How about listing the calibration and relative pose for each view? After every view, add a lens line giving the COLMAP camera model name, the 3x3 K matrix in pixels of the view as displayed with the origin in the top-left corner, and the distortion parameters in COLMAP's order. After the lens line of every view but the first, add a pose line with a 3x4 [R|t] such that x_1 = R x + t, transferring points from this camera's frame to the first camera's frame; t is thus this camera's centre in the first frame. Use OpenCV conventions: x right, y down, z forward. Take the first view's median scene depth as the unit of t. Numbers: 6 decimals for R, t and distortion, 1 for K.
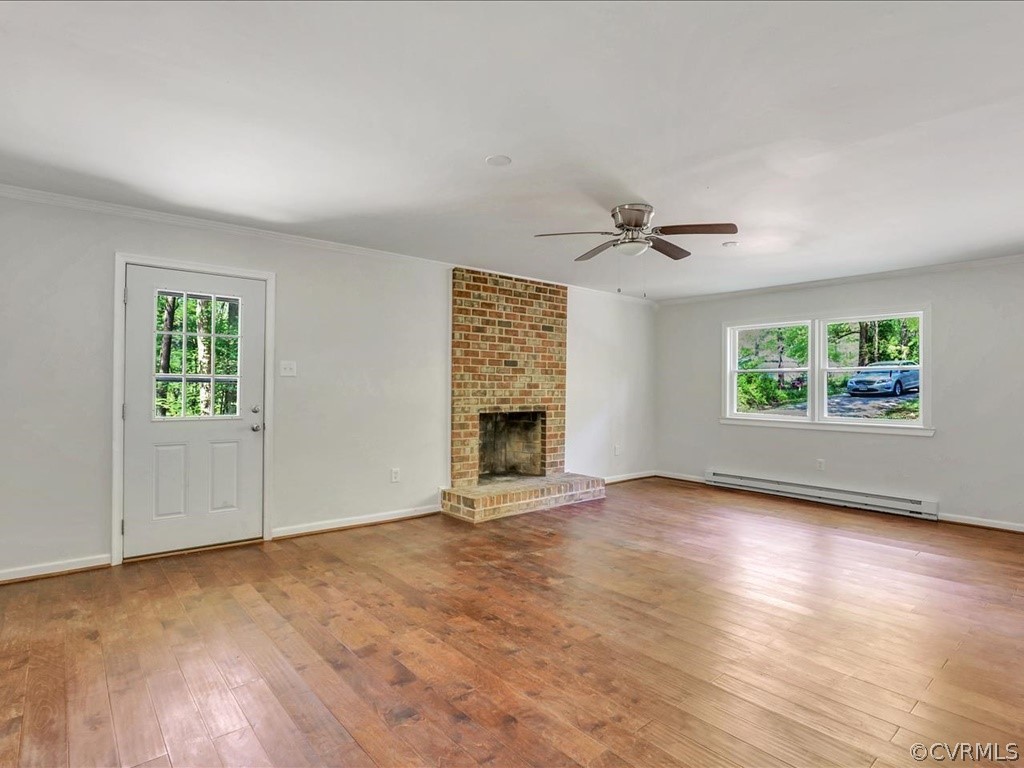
lens RADIAL K [[538.3, 0, 511.8], [0, 538.3, 385.6], [0, 0, 1]] dist [-0.002089, -0.000417]
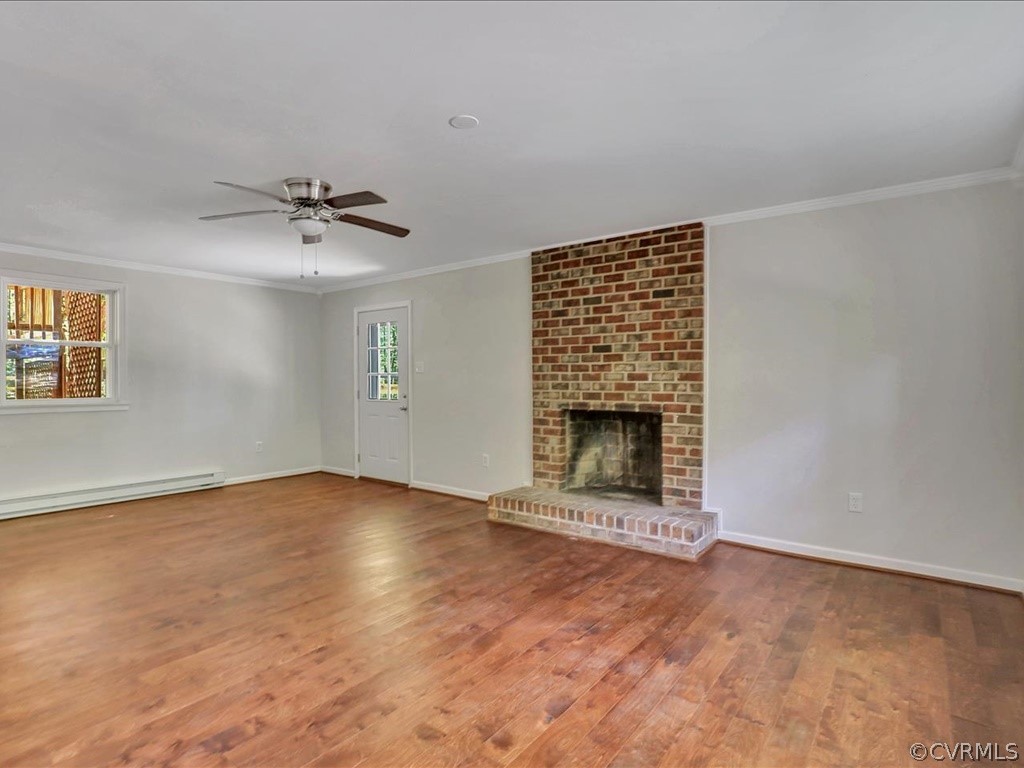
lens RADIAL K [[538.3, 0, 512.5], [0, 538.3, 382.9], [0, 0, 1]] dist [-0.002089, -0.000417]
pose [[0.226074, -0.002098, -0.974108, 0.744040], [0.004956, 0.999987, -0.001003, 0.008900], [0.974098, -0.004601, 0.226081, 0.698572]]
